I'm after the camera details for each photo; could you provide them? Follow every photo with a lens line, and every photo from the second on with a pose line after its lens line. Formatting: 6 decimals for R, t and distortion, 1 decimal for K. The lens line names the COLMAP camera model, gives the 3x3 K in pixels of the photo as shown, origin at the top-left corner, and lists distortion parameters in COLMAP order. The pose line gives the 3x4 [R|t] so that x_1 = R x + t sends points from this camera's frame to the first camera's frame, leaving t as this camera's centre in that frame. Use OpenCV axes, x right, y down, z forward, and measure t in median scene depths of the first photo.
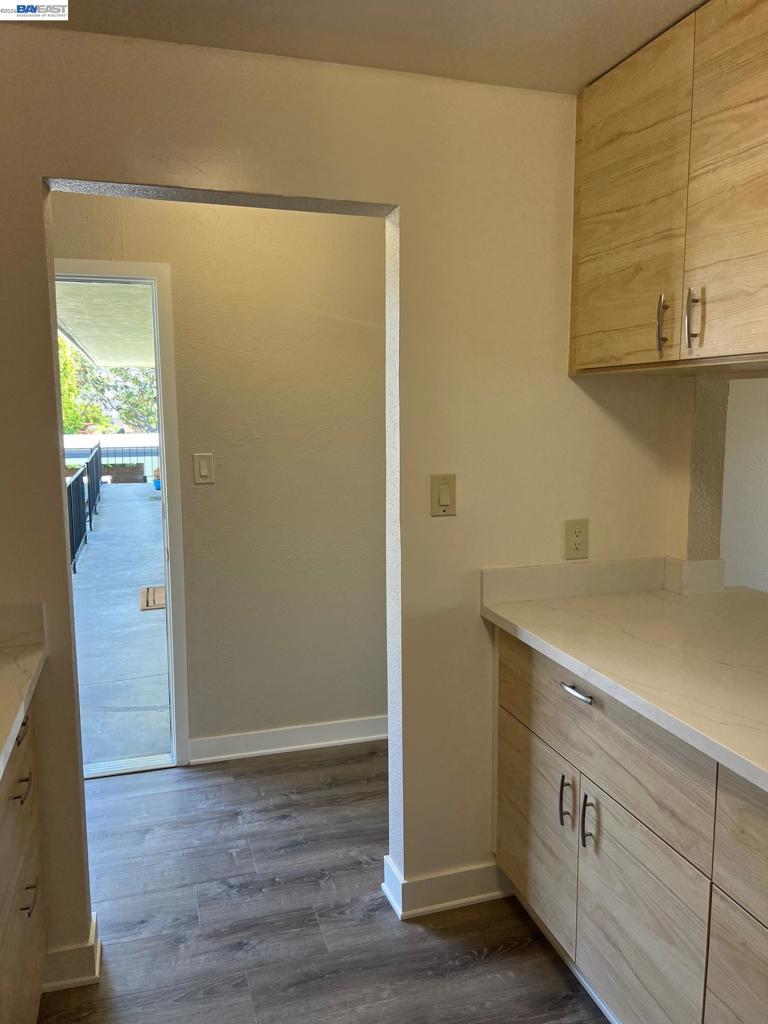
lens RADIAL K [[769.1, 0, 382.3], [0, 769.1, 514.8], [0, 0, 1]] dist [0.045242, -0.066575]
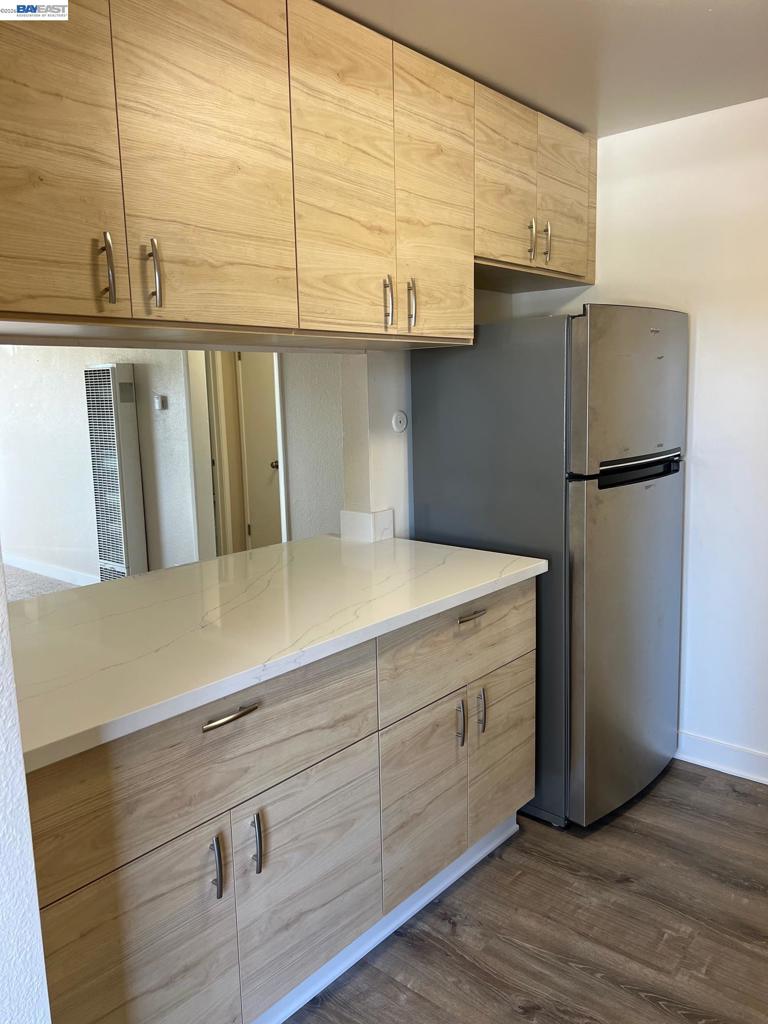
lens RADIAL K [[769.1, 0, 387.1], [0, 769.1, 507.8], [0, 0, 1]] dist [0.045242, -0.066575]
pose [[-0.534185, -0.124275, 0.836183, -0.531565], [0.133126, 0.964427, 0.228380, -0.161703], [-0.834819, 0.233315, -0.498639, 1.292160]]
